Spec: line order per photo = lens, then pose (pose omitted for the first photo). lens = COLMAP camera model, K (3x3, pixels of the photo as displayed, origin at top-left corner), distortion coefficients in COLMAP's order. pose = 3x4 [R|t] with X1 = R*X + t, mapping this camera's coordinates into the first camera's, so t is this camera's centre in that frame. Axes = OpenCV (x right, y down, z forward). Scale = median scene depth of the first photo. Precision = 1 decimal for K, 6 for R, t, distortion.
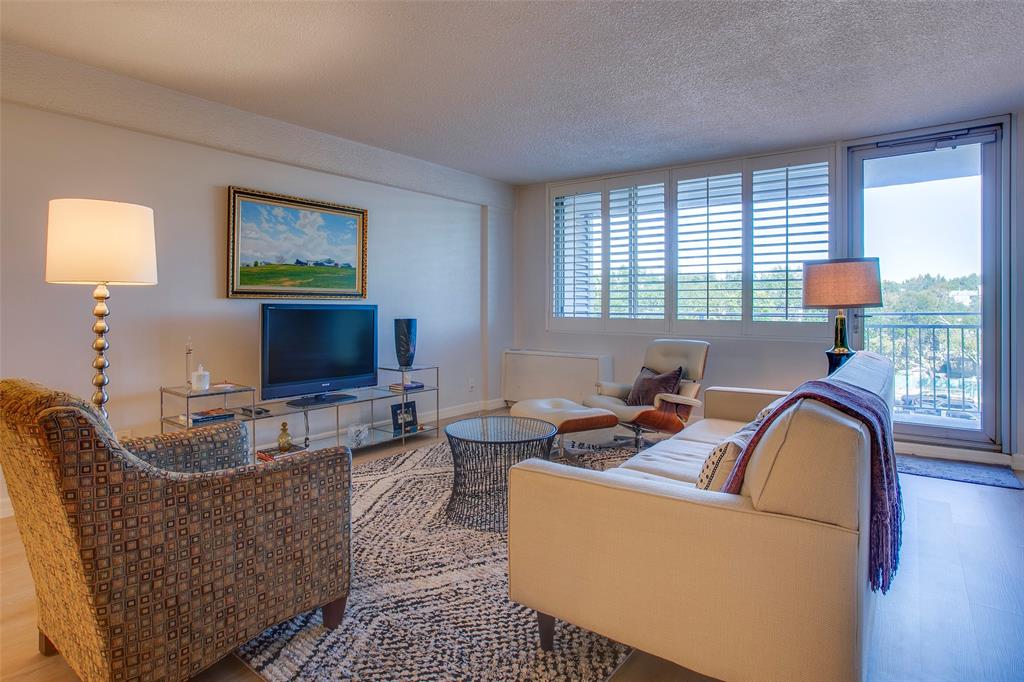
lens RADIAL K [[529.6, 0, 518.4], [0, 529.6, 312.1], [0, 0, 1]] dist [-0.019475, 0.005755]
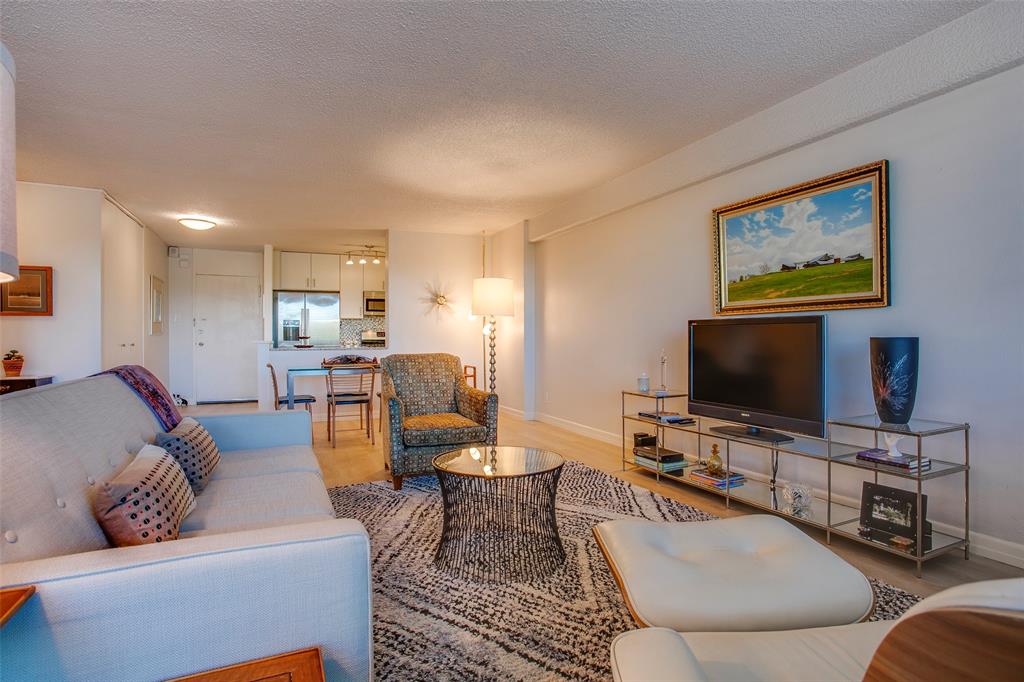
lens RADIAL K [[529.6, 0, 515.1], [0, 529.6, 335.8], [0, 0, 1]] dist [-0.019475, 0.005755]
pose [[-0.473561, 0.002102, -0.880759, 0.508709], [0.001448, 0.999998, 0.001608, 0.010221], [0.880760, -0.000514, -0.473563, 1.013523]]
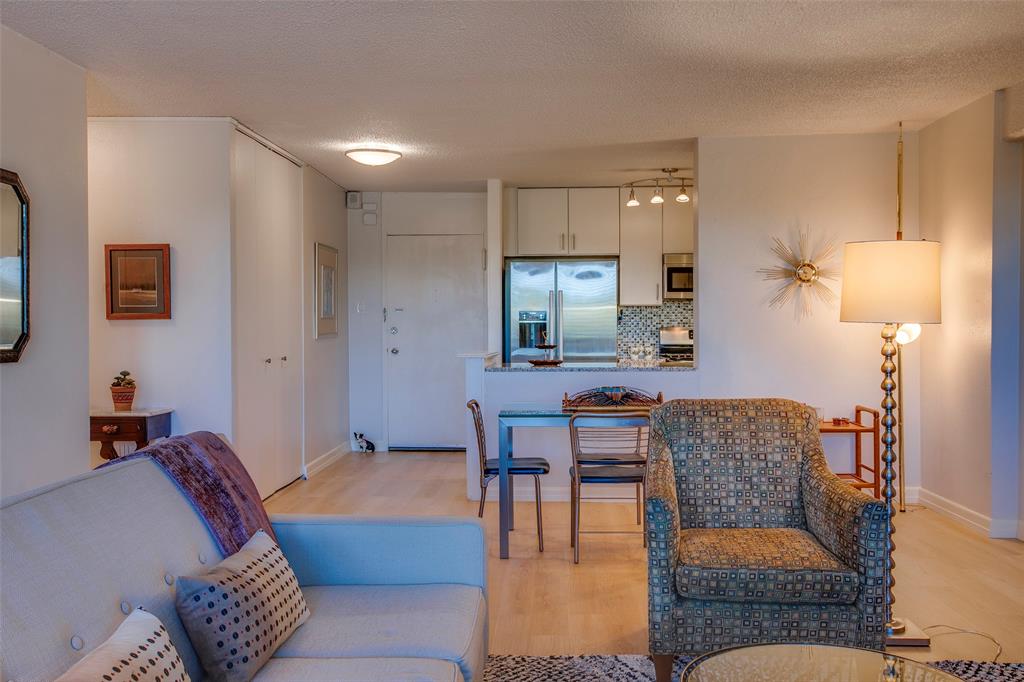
lens RADIAL K [[991.8, 0, 511.6], [0, 991.8, 338.3], [0, 0, 1]] dist [0.005223, 0.000000]
pose [[-0.824007, 0.015038, -0.566380, 0.402702], [-0.000280, 0.999637, 0.026949, -0.034929], [0.566579, 0.022364, -0.823704, 1.024165]]
